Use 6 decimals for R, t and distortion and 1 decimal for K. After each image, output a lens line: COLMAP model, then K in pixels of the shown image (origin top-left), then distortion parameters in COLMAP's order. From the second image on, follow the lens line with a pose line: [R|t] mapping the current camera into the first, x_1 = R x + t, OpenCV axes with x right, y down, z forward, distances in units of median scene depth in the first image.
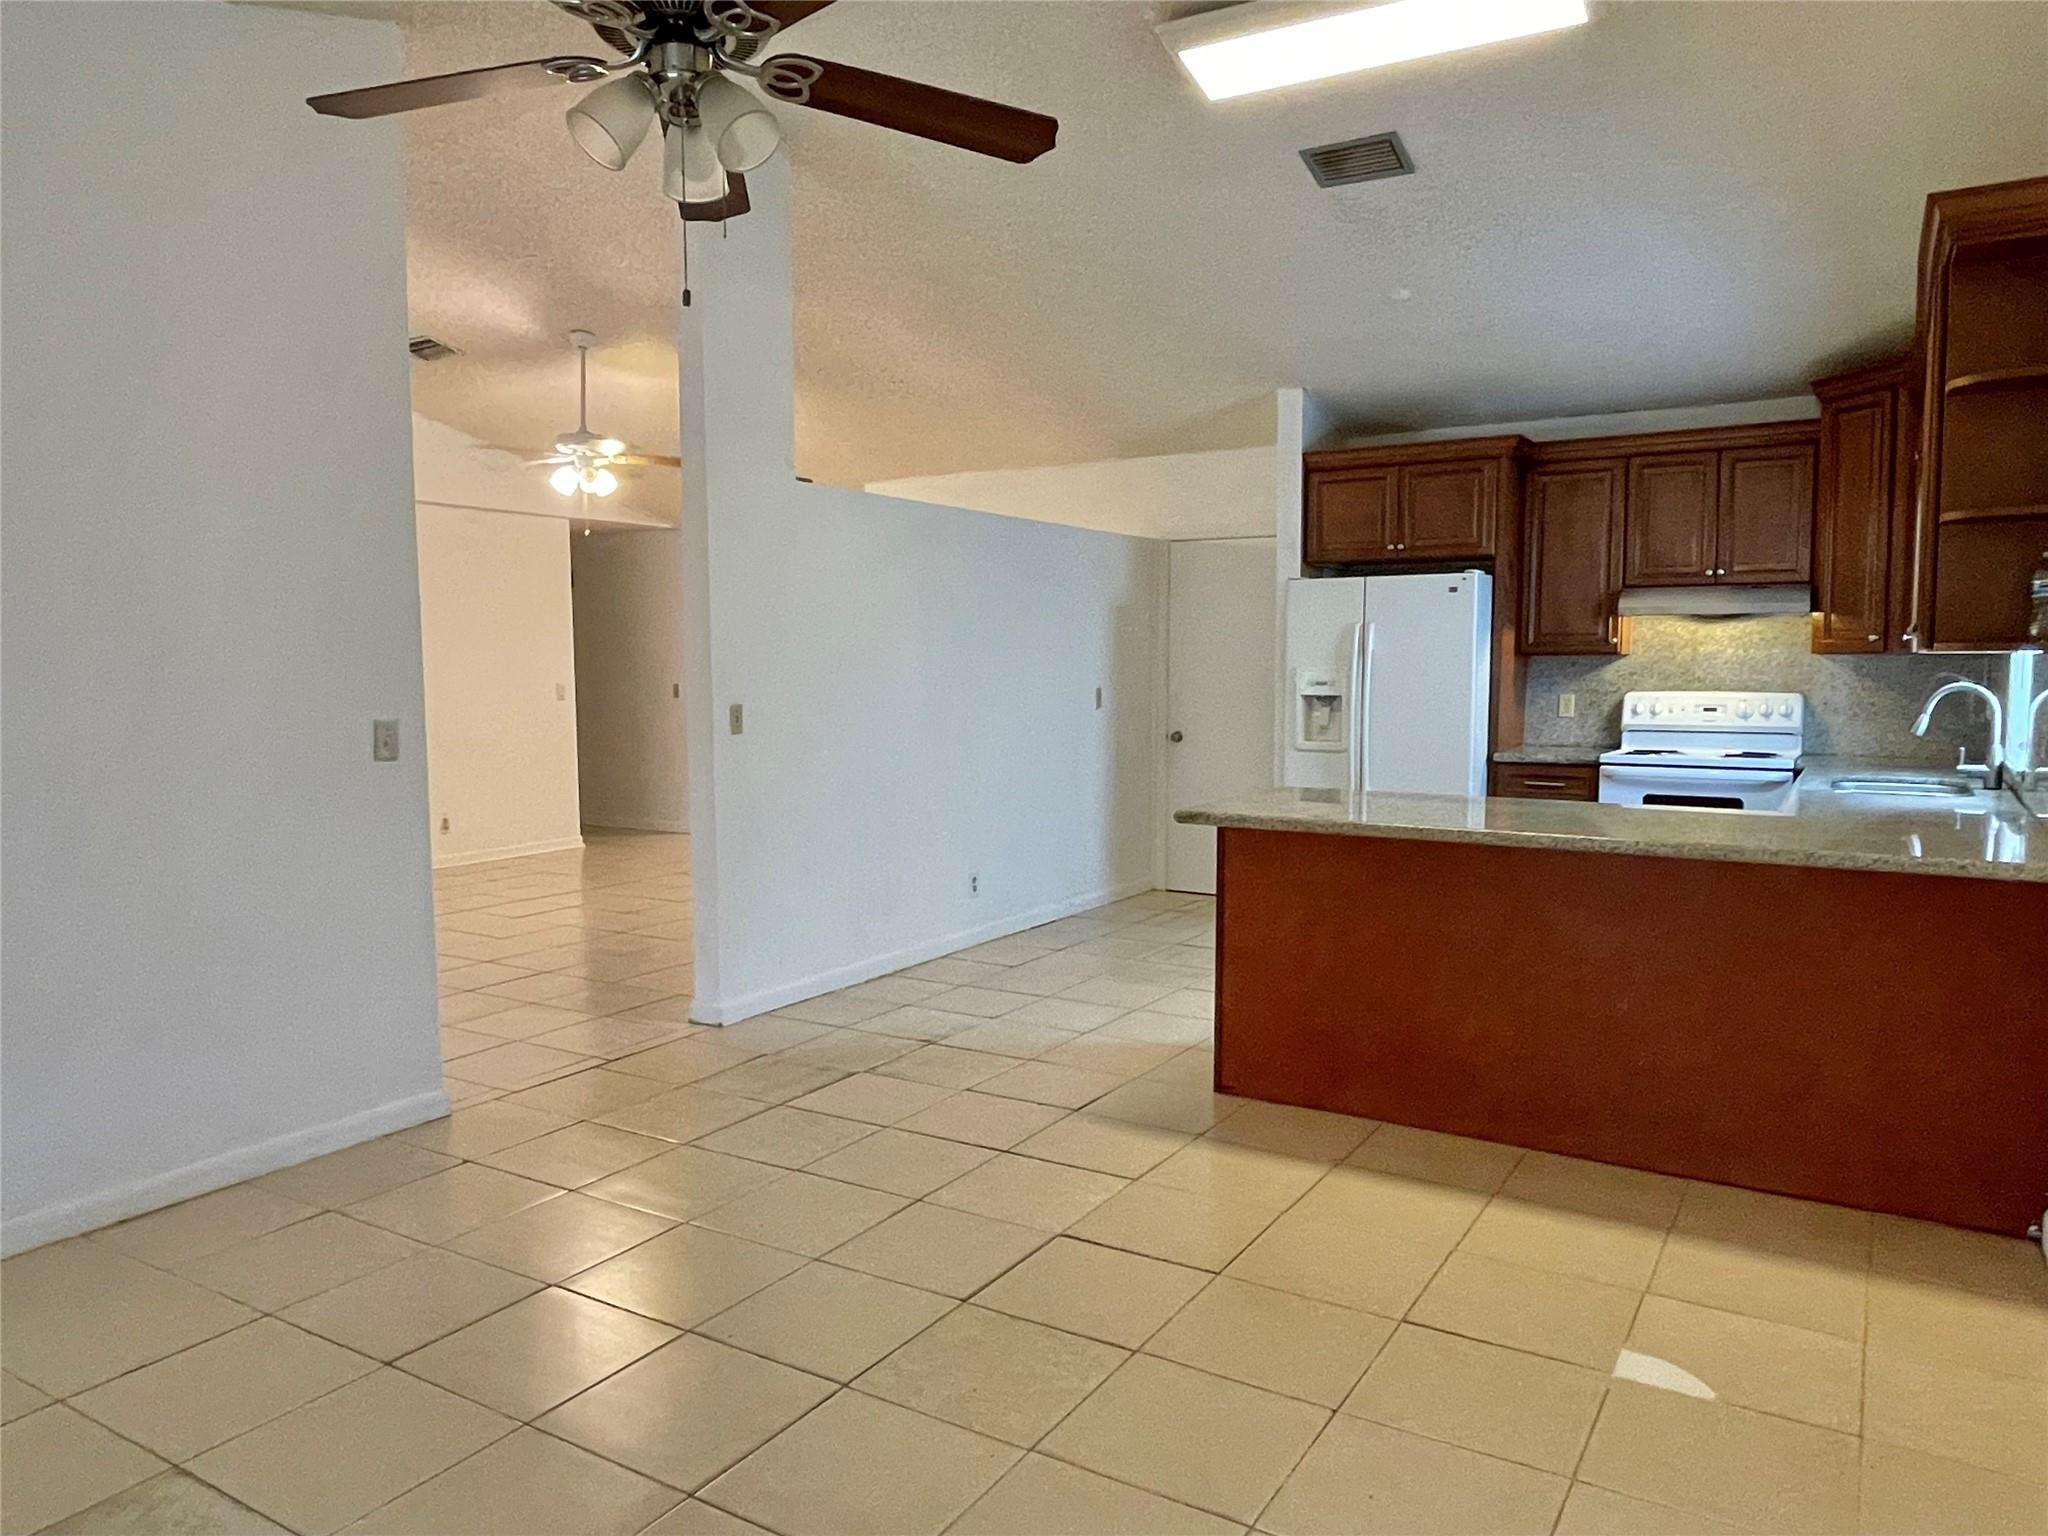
lens RADIAL K [[1416.6, 0, 1006.7], [0, 1416.6, 764.6], [0, 0, 1]] dist [0.025382, -0.002571]
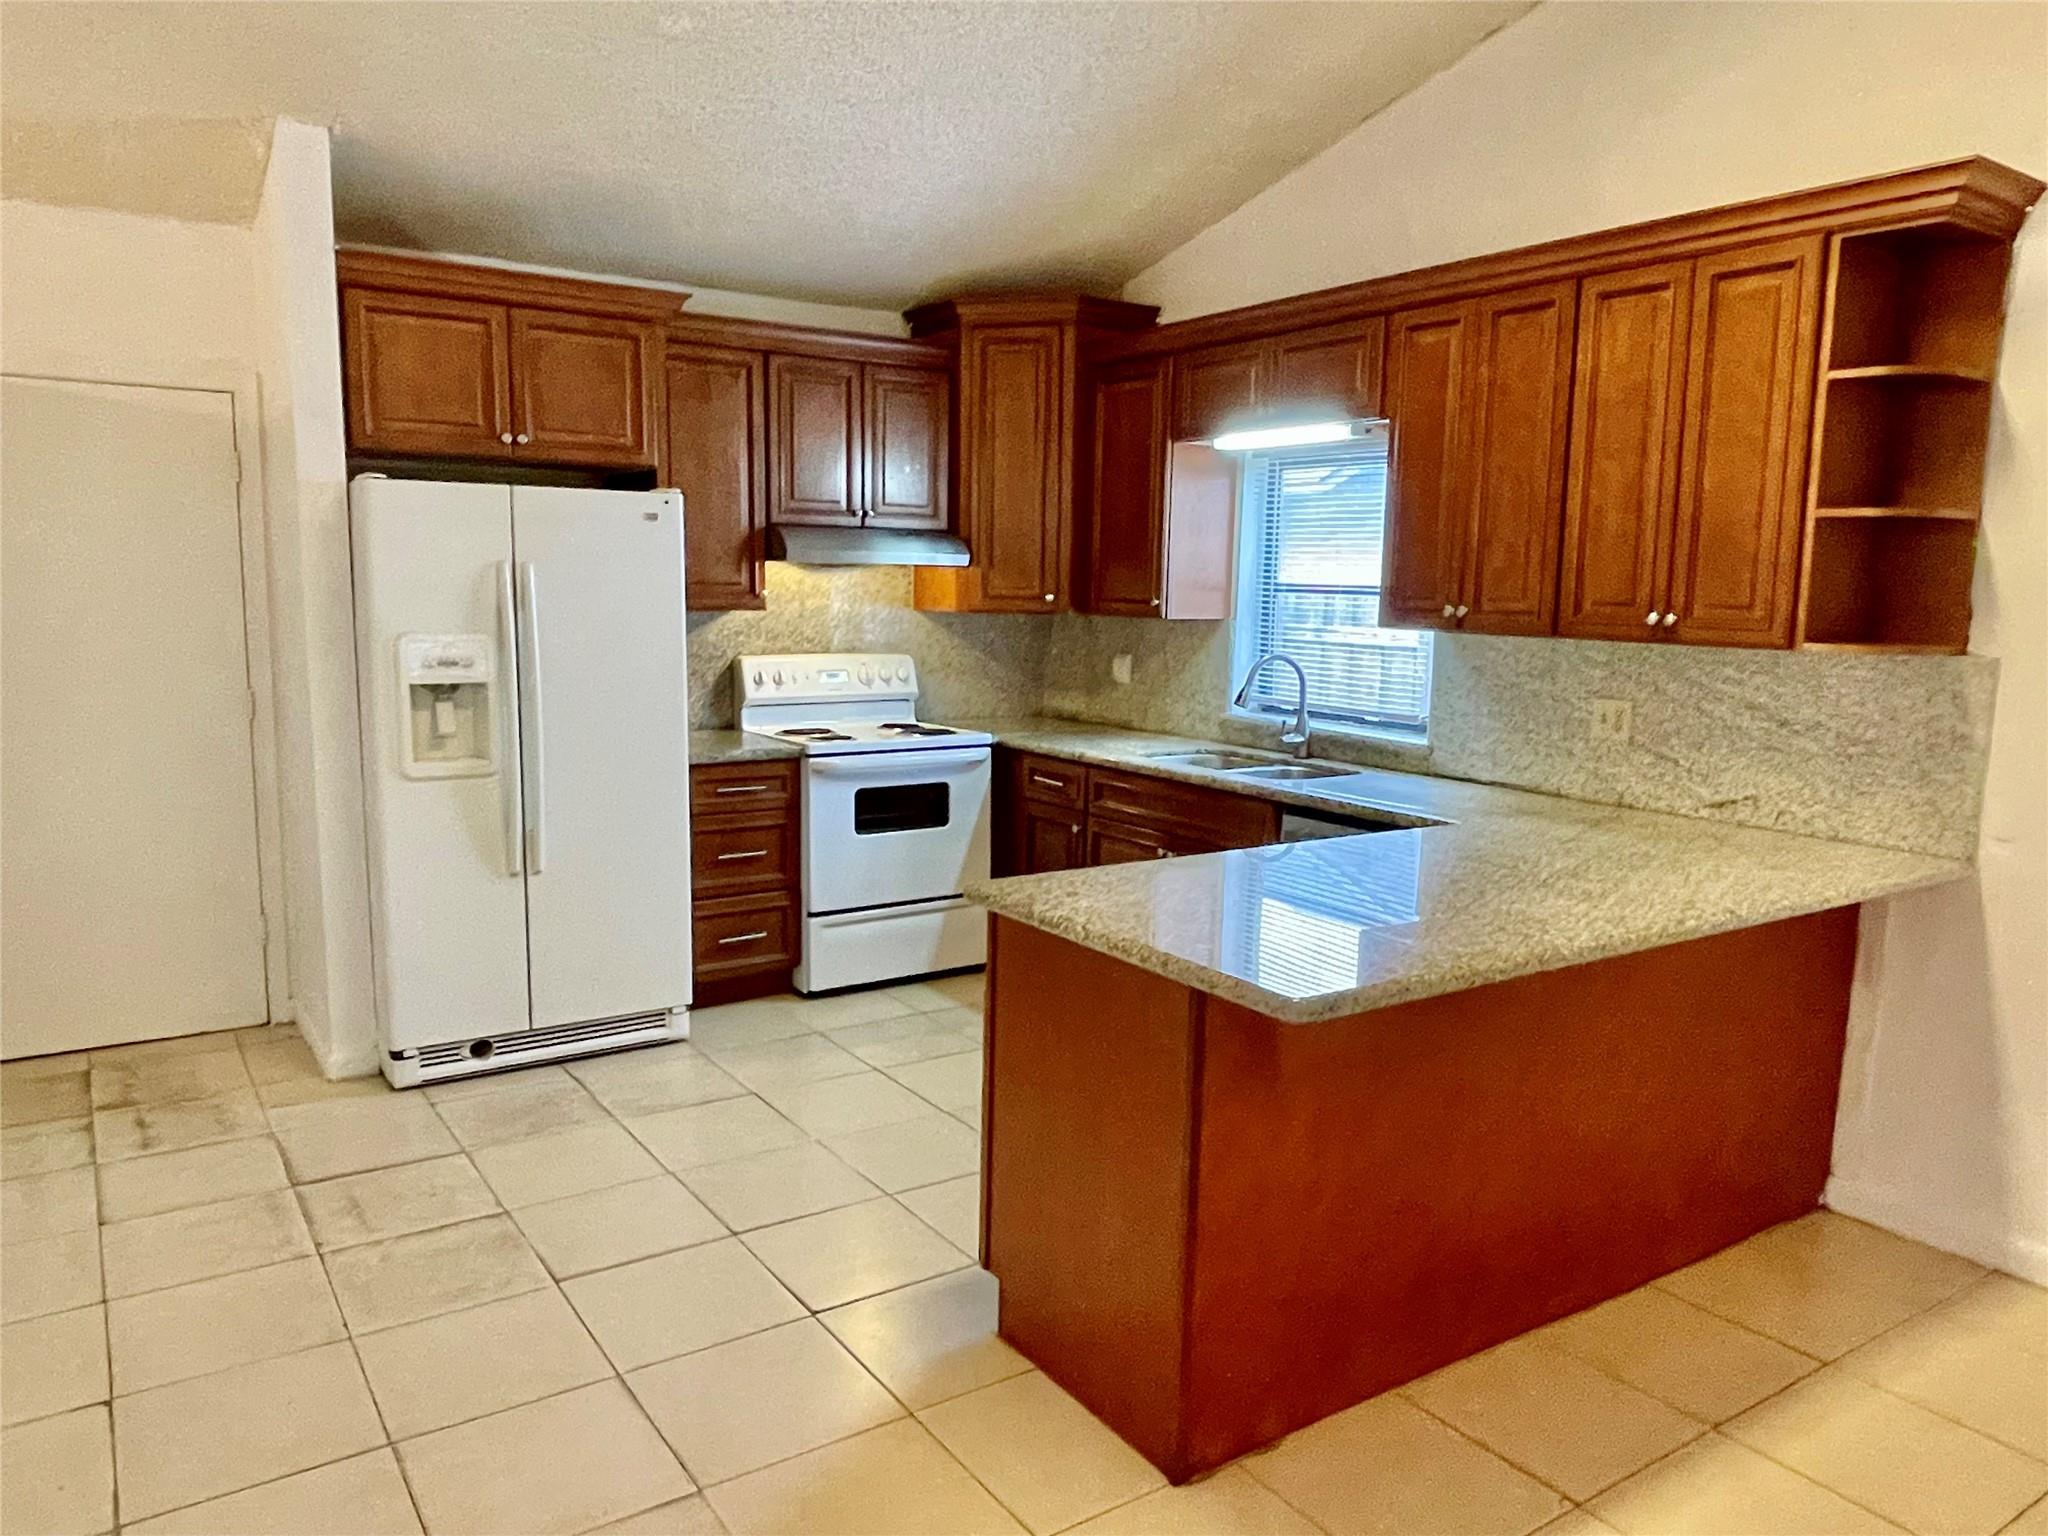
lens RADIAL K [[1416.6, 0, 1006.7], [0, 1416.6, 764.6], [0, 0, 1]] dist [0.025382, -0.002571]
pose [[0.414324, -0.108409, 0.903650, -0.220688], [0.051991, 0.994079, 0.095420, -0.060135], [-0.908643, 0.007447, 0.417507, 0.551120]]
